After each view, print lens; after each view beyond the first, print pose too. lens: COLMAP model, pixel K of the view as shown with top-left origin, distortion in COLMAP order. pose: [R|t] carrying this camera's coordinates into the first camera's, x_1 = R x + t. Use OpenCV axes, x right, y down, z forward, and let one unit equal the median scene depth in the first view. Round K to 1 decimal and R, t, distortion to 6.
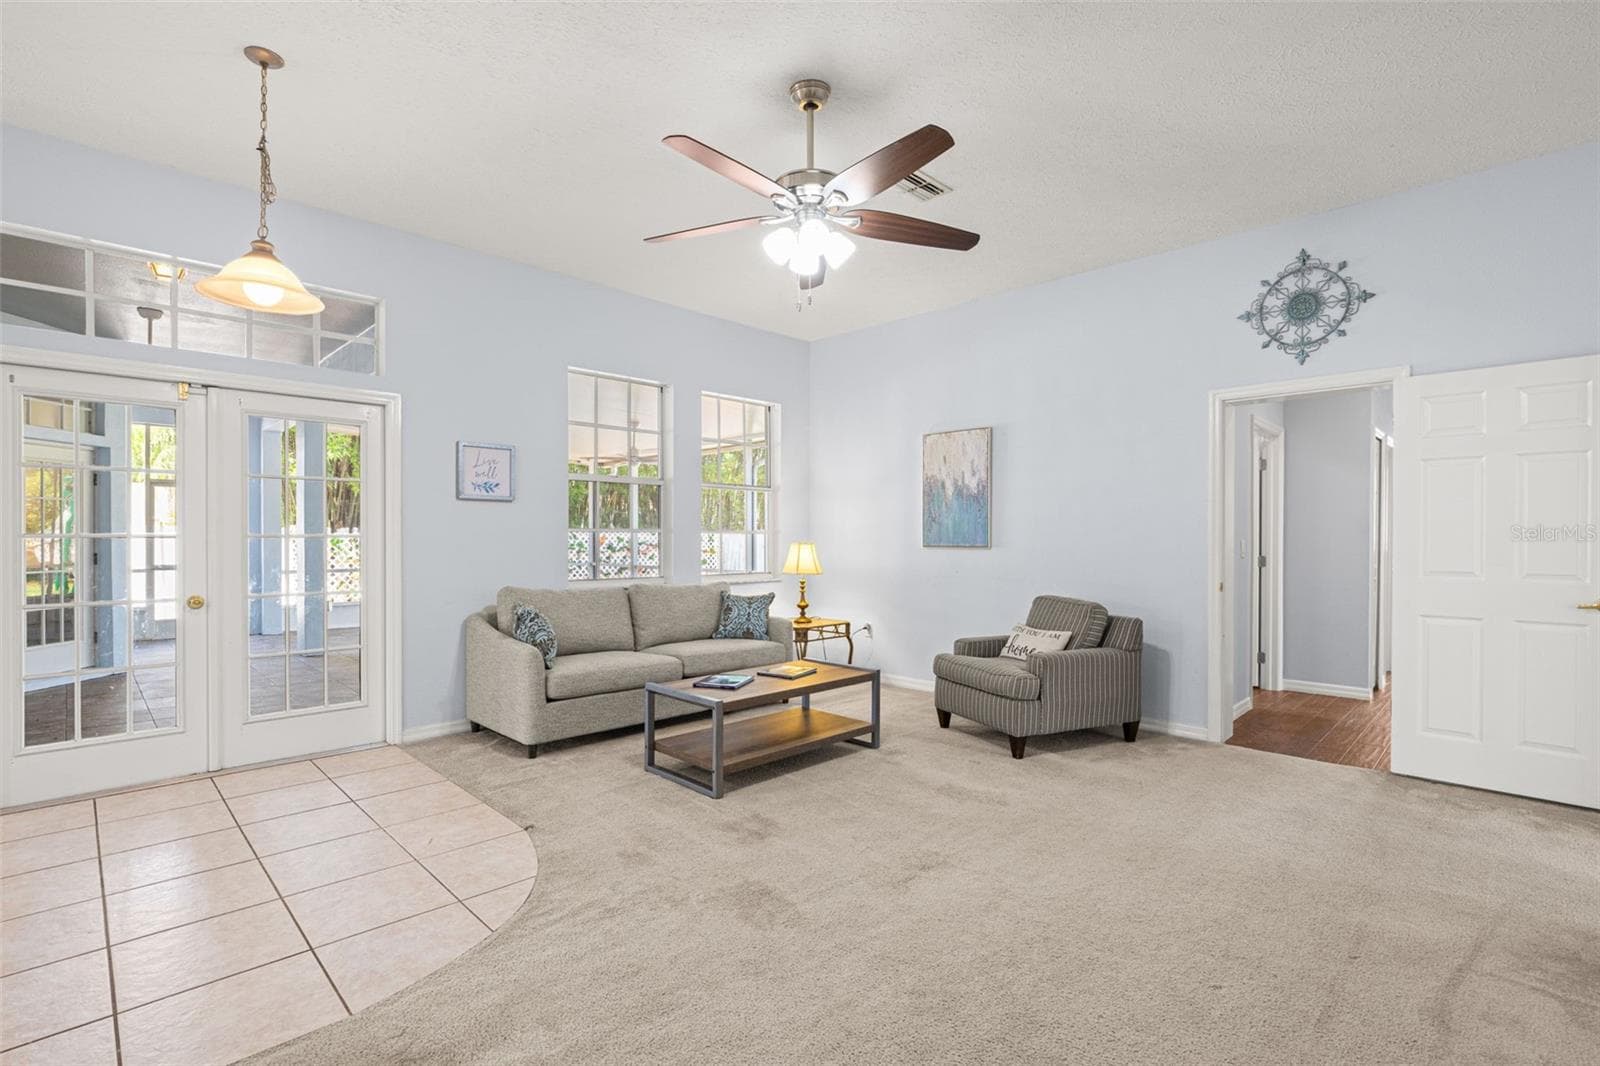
lens RADIAL K [[740.7, 0, 801.2], [0, 740.7, 539.5], [0, 0, 1]] dist [-0.013504, 0.002567]
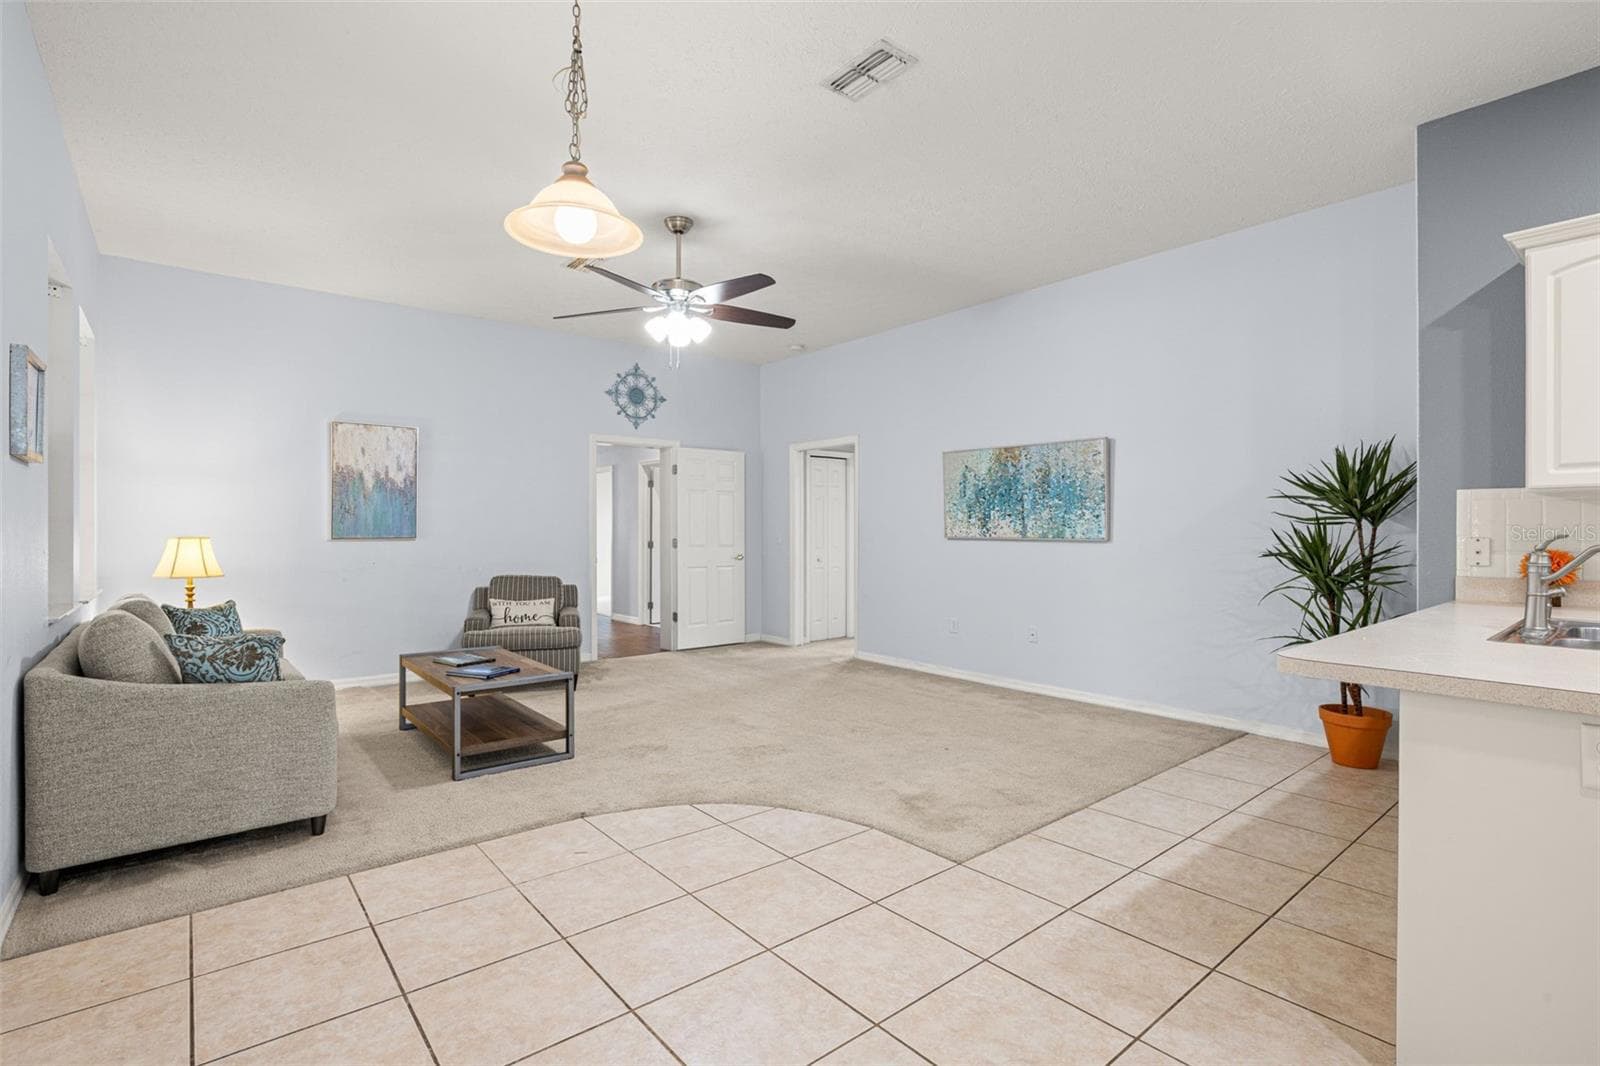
lens RADIAL K [[740.7, 0, 793.7], [0, 740.7, 519.7], [0, 0, 1]] dist [-0.013504, 0.002567]
pose [[0.104152, 0.014159, 0.994461, -1.031563], [0.005047, 0.999878, -0.014765, 0.002477], [-0.994549, 0.006557, 0.104068, 0.463069]]
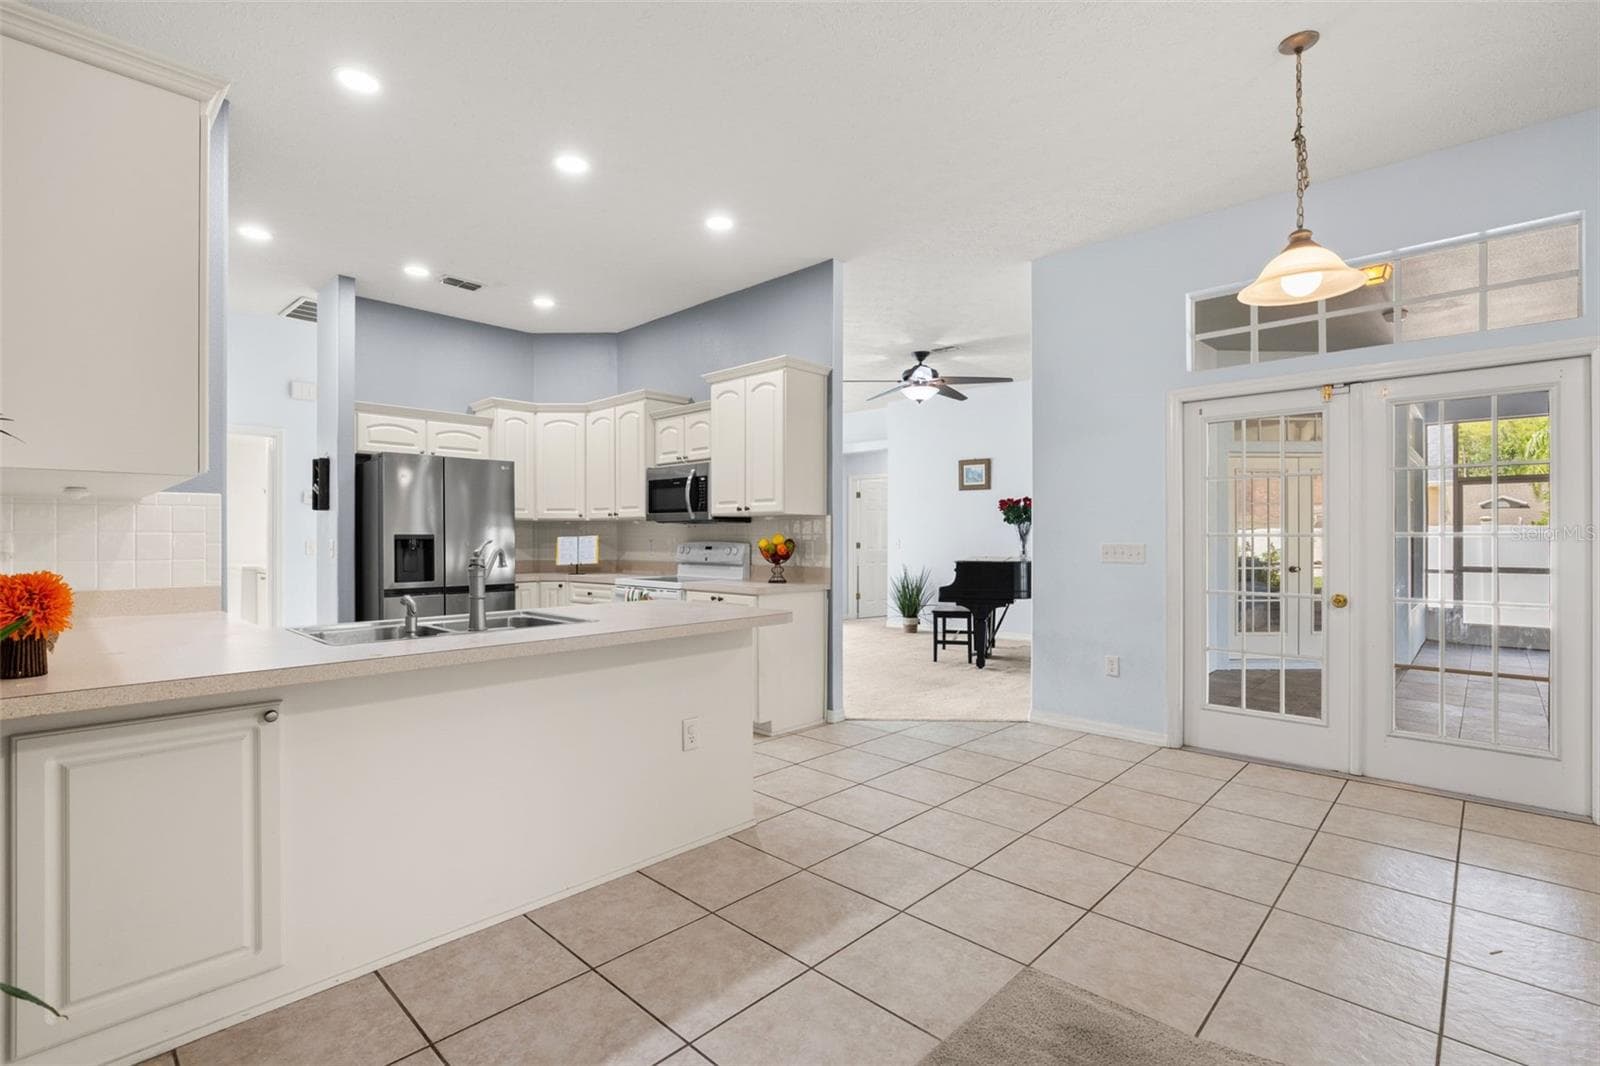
lens RADIAL K [[740.7, 0, 792.1], [0, 740.7, 533.3], [0, 0, 1]] dist [-0.013504, 0.002567]
pose [[0.008387, -0.008003, -0.999933, 0.157327], [-0.001853, 0.999966, -0.008019, 0.002514], [0.999963, 0.001920, 0.008372, 0.217662]]
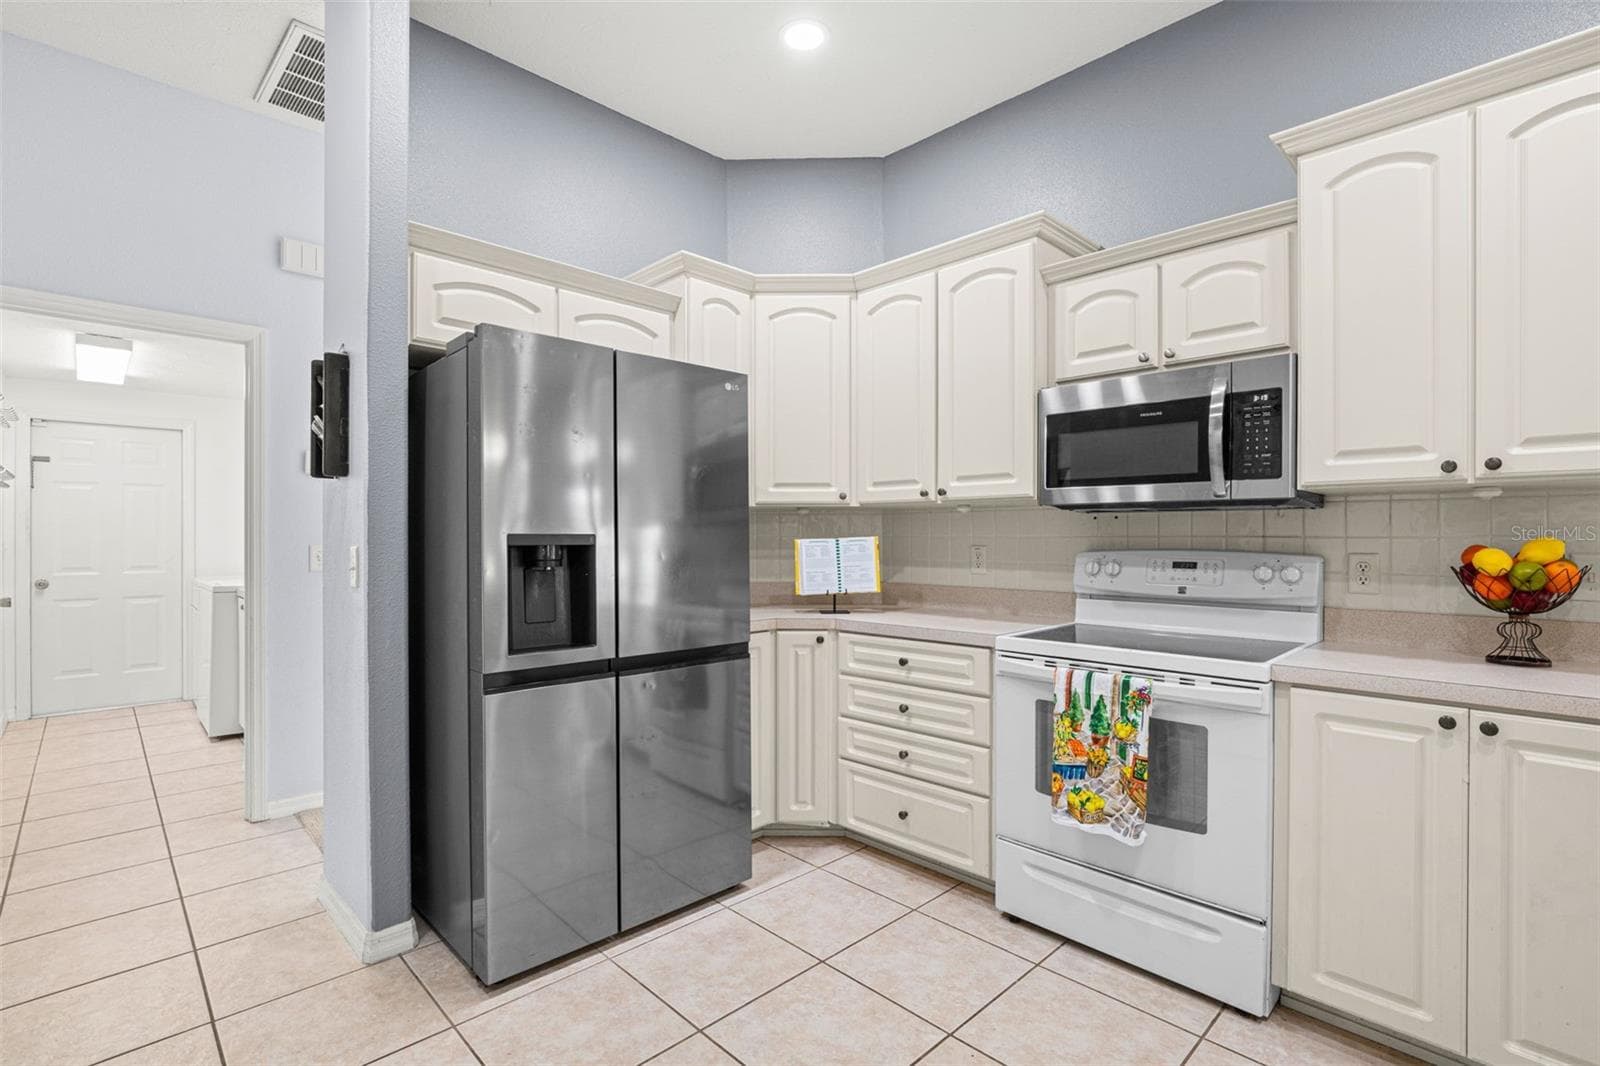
lens RADIAL K [[740.7, 0, 794.1], [0, 740.7, 534.5], [0, 0, 1]] dist [-0.013504, 0.002567]
pose [[-0.024431, -0.002989, -0.999697, -0.590261], [-0.003832, 0.999988, -0.002896, -0.003367], [0.999694, 0.003760, -0.024442, -0.231411]]
